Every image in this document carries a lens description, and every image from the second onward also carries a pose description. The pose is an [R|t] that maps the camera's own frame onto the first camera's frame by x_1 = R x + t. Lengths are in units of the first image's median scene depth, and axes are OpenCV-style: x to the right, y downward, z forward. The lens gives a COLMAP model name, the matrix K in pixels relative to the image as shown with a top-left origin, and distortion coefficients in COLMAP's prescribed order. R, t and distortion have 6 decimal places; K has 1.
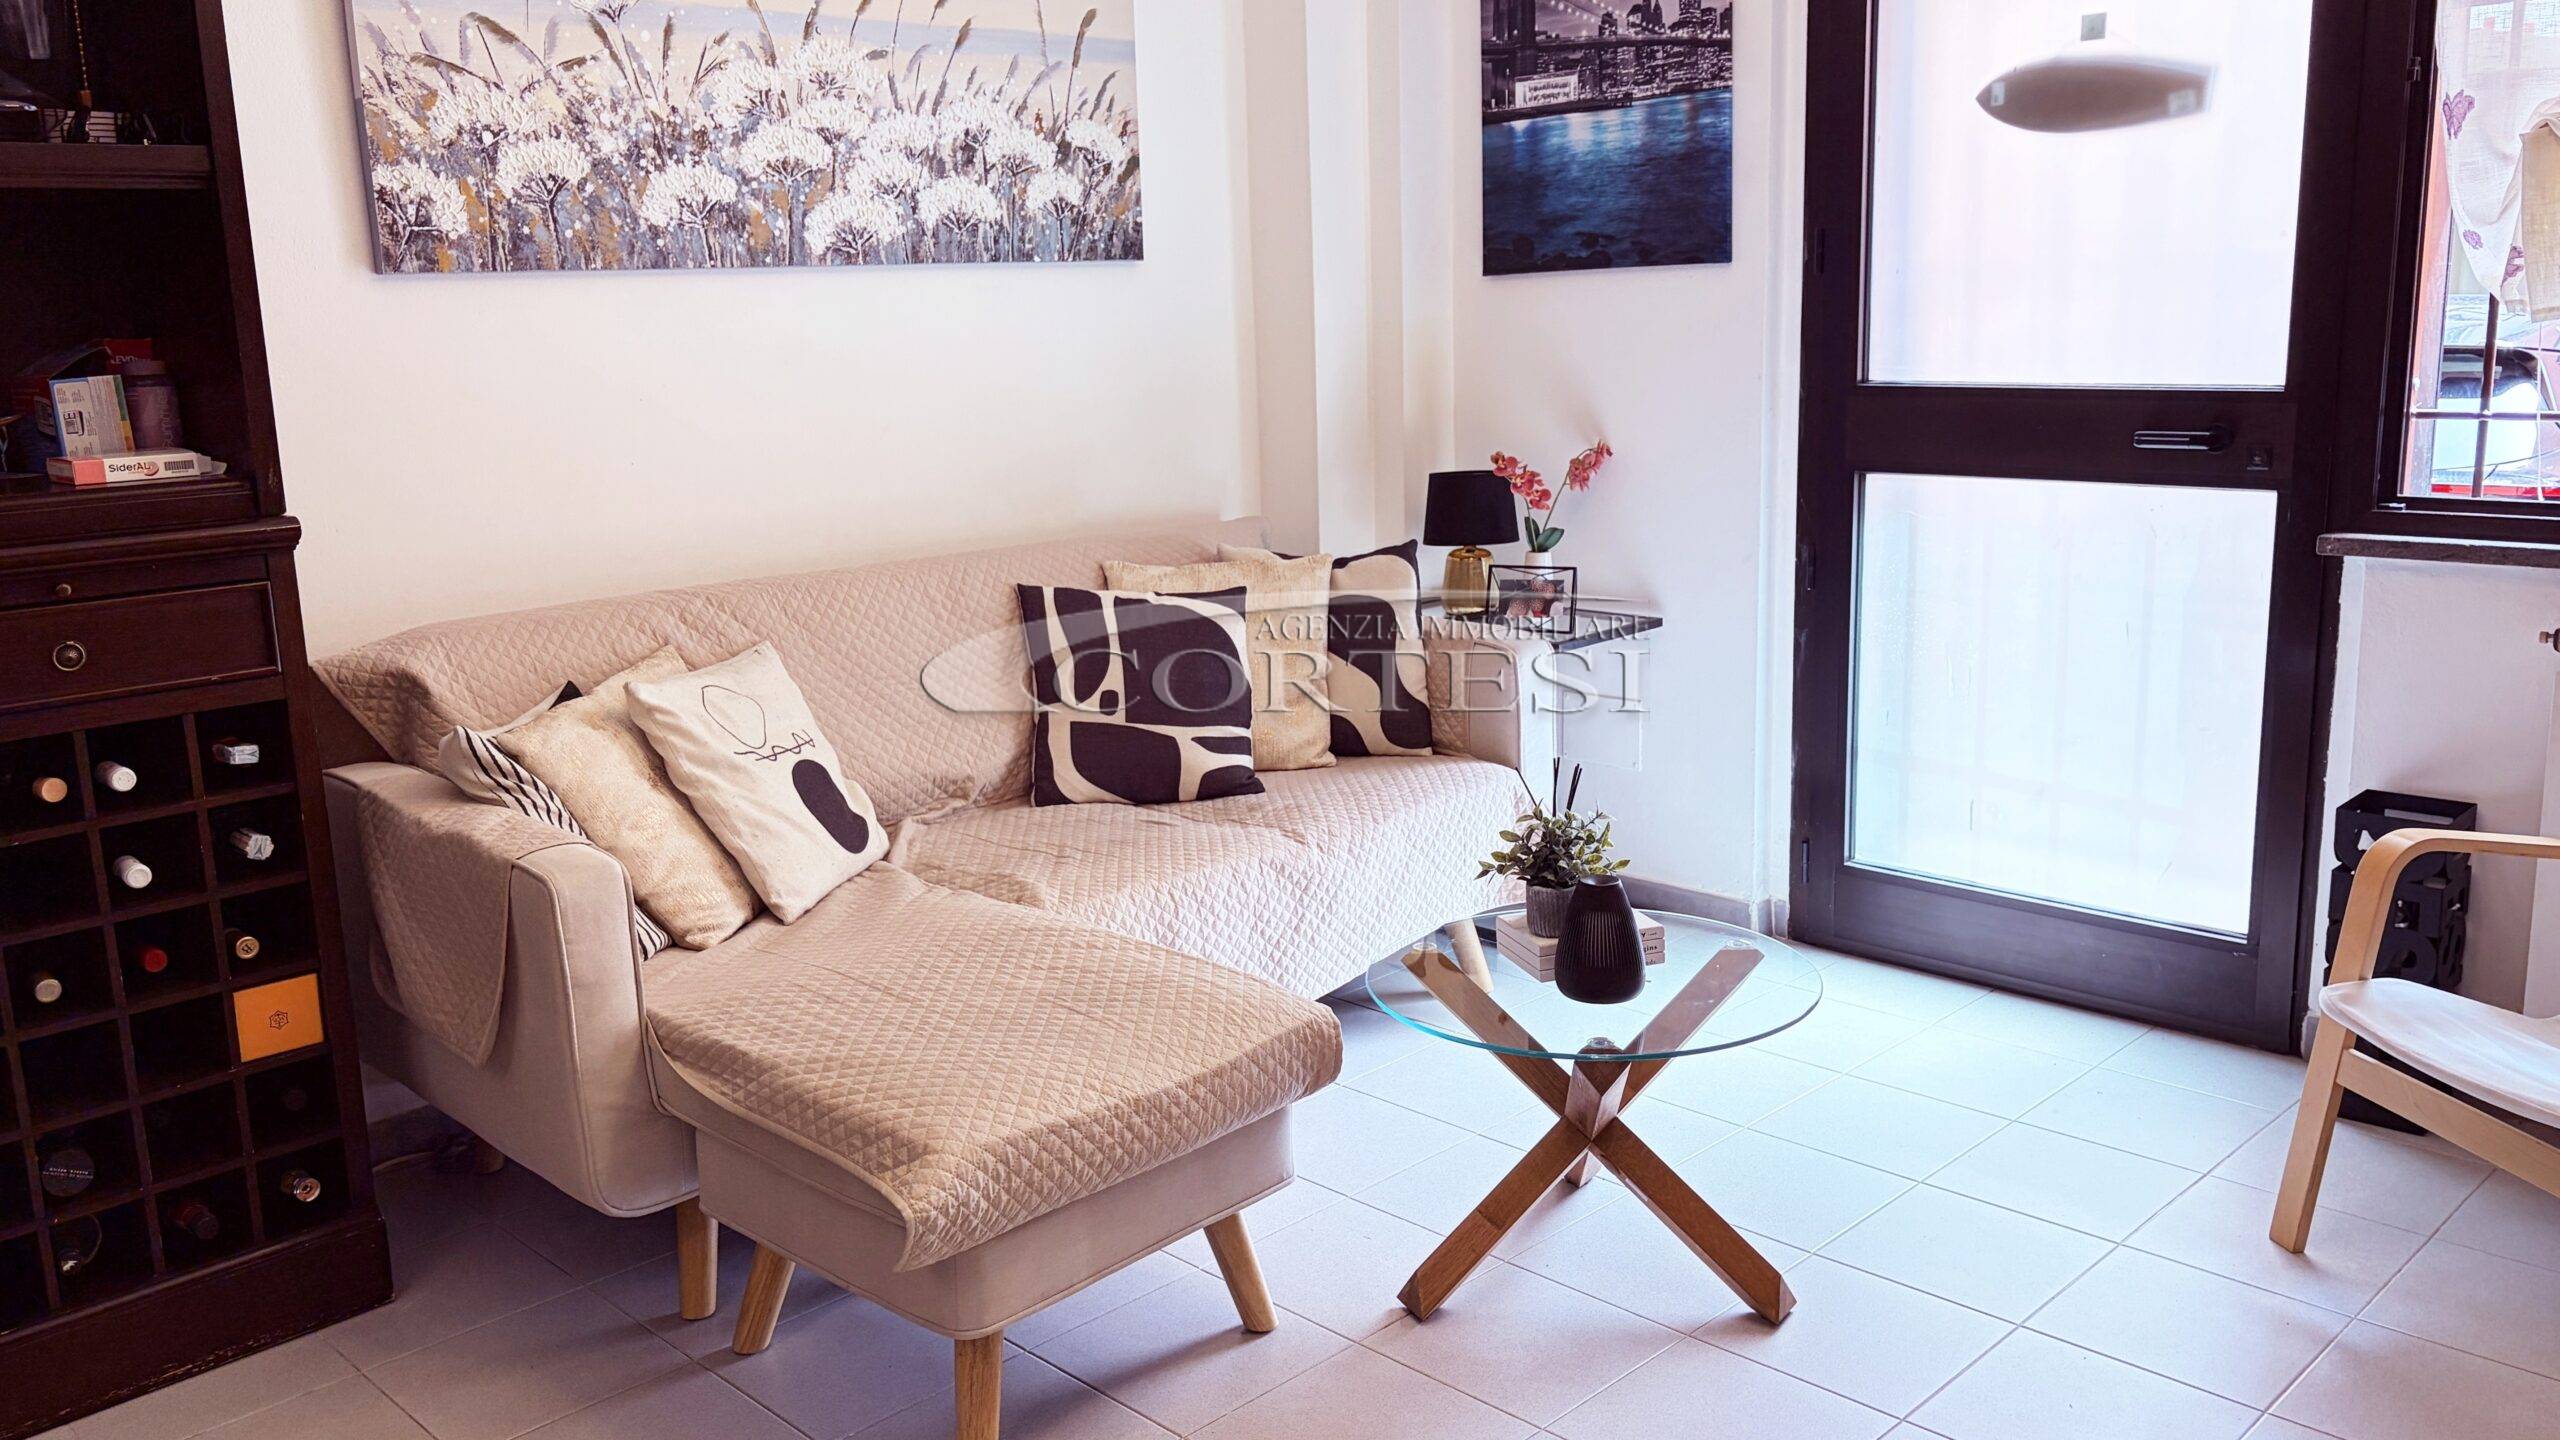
lens RADIAL K [[2047.3, 0, 1295.9], [0, 2047.3, 698.1], [0, 0, 1]] dist [0.017230, -0.030115]
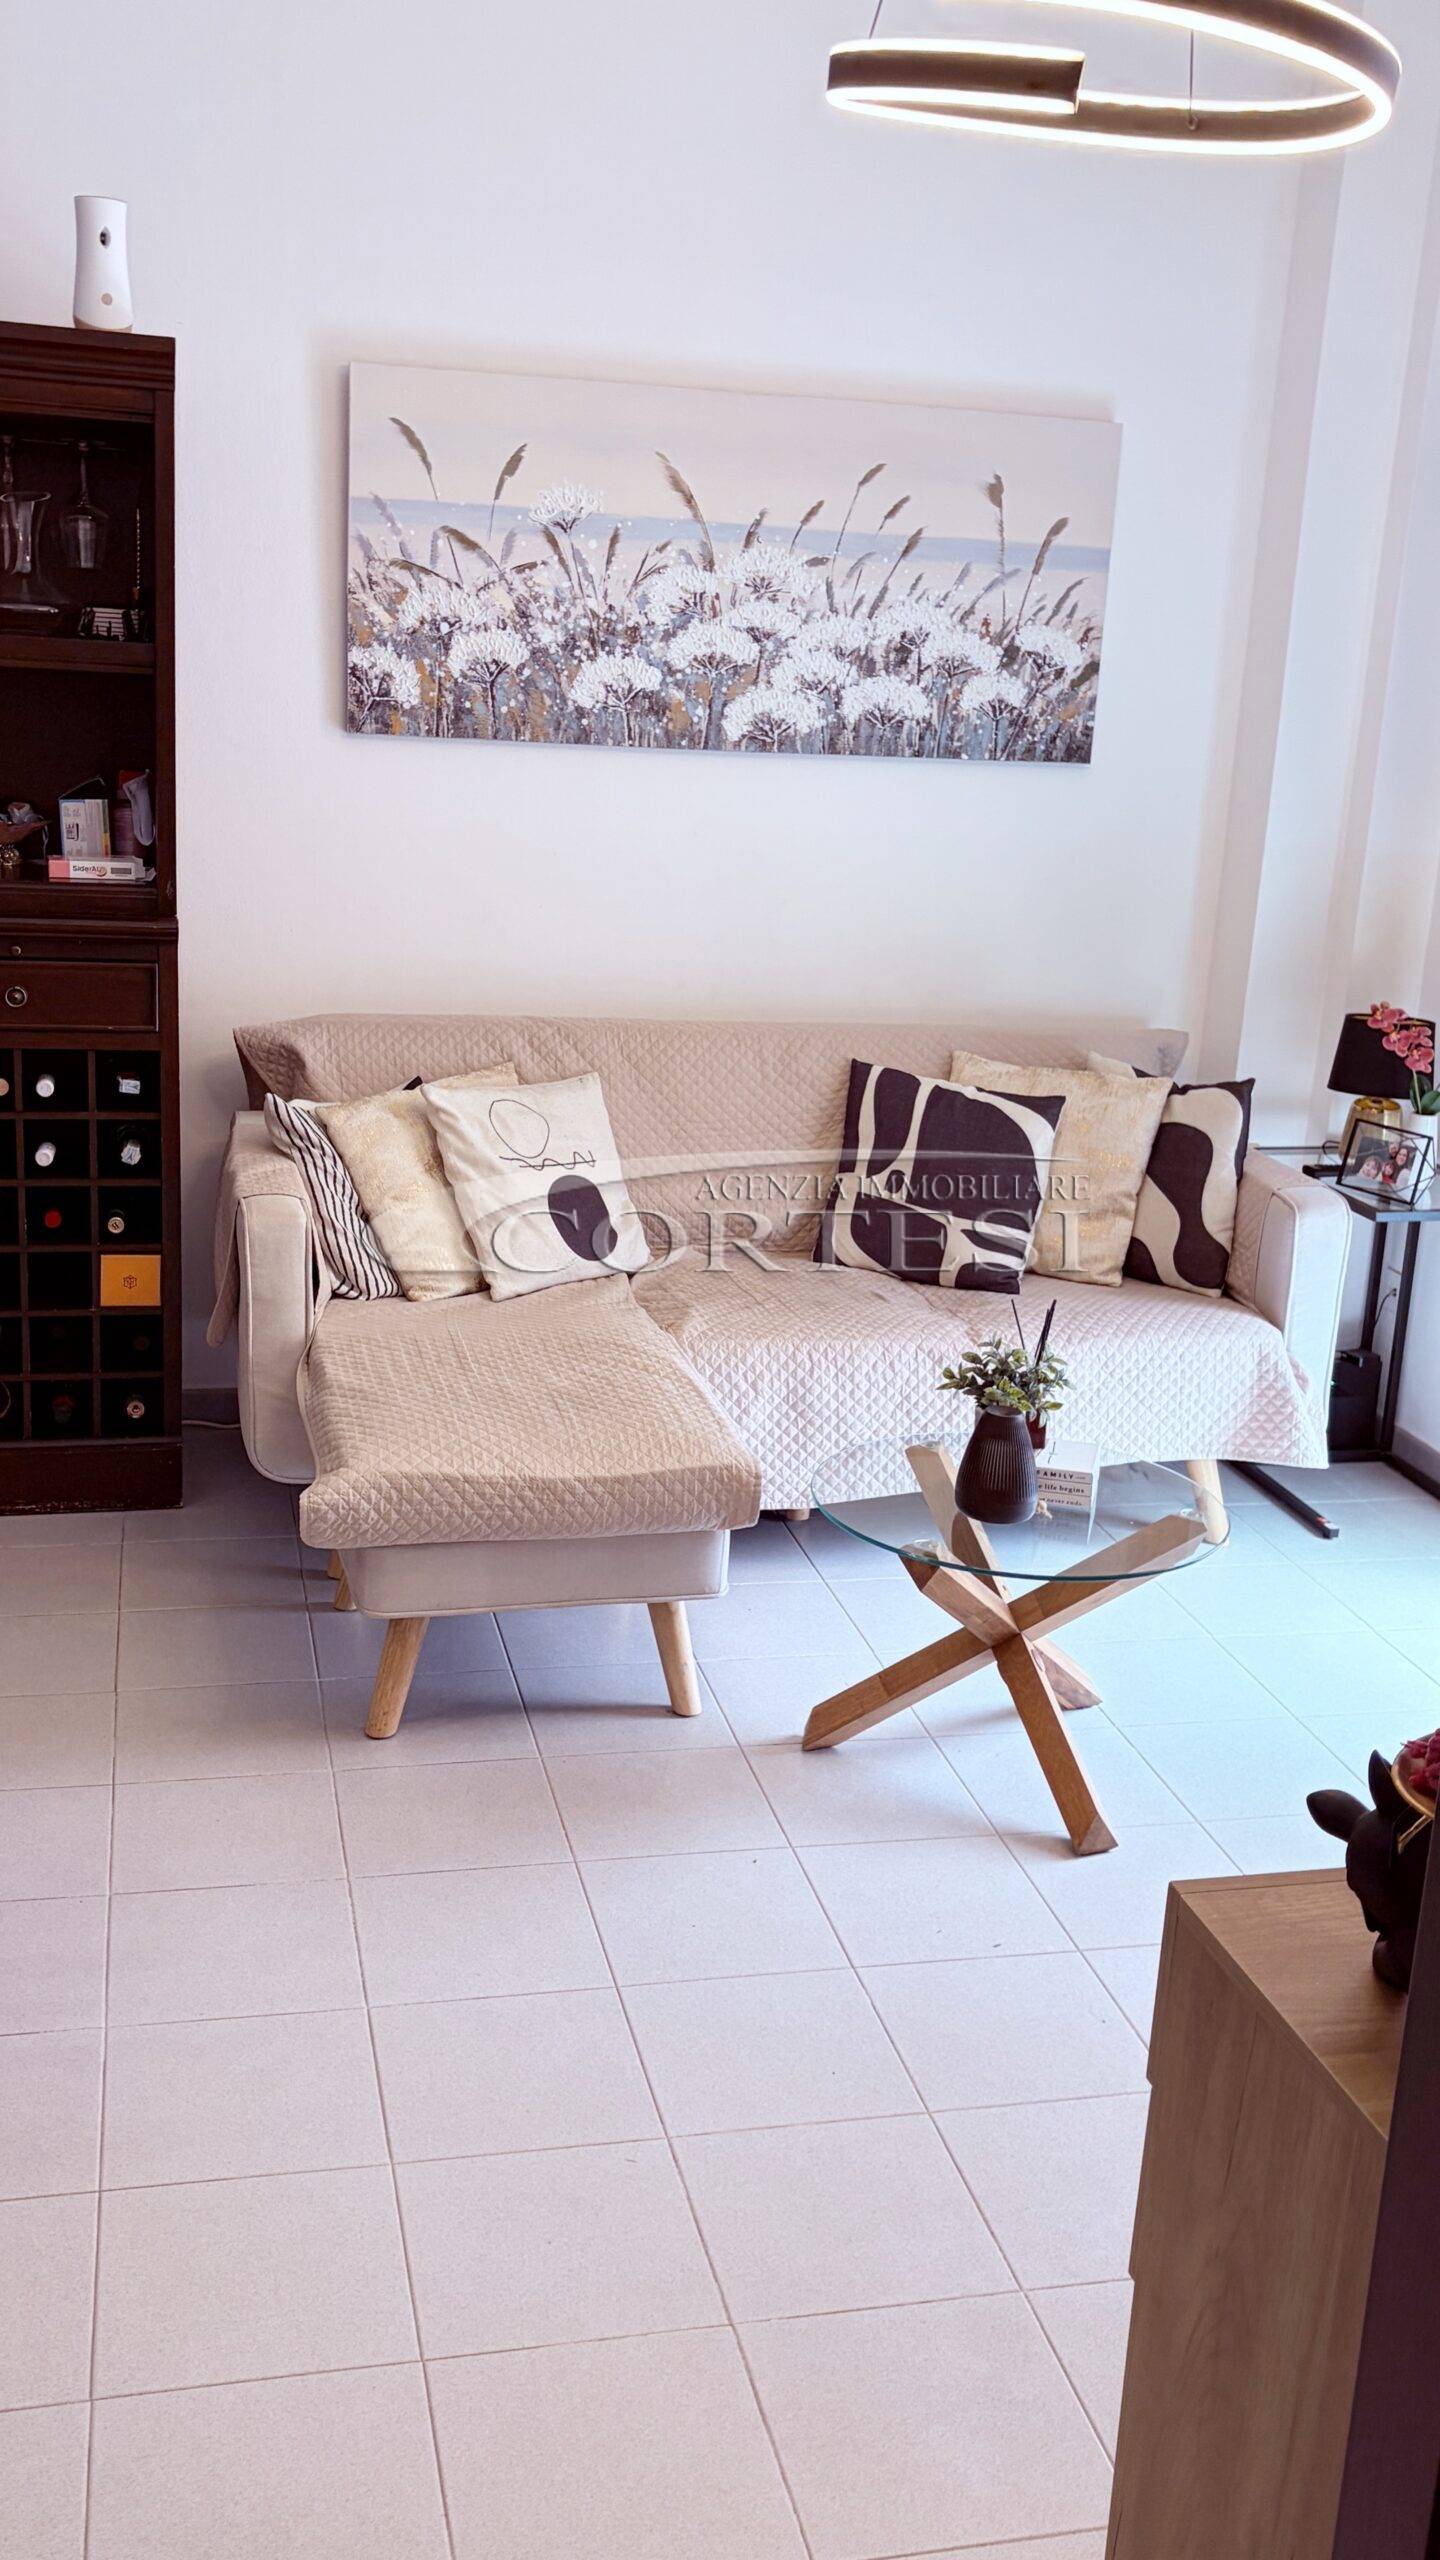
lens RADIAL K [[2353.0, 0, 705.4], [0, 2353.0, 1279.8], [0, 0, 1]] dist [0.058271, 0.000000]
pose [[0.841615, 0.211659, -0.496876, 0.511041], [-0.182002, 0.977343, 0.108051, -0.071340], [0.508488, -0.000505, 0.861069, -0.136380]]
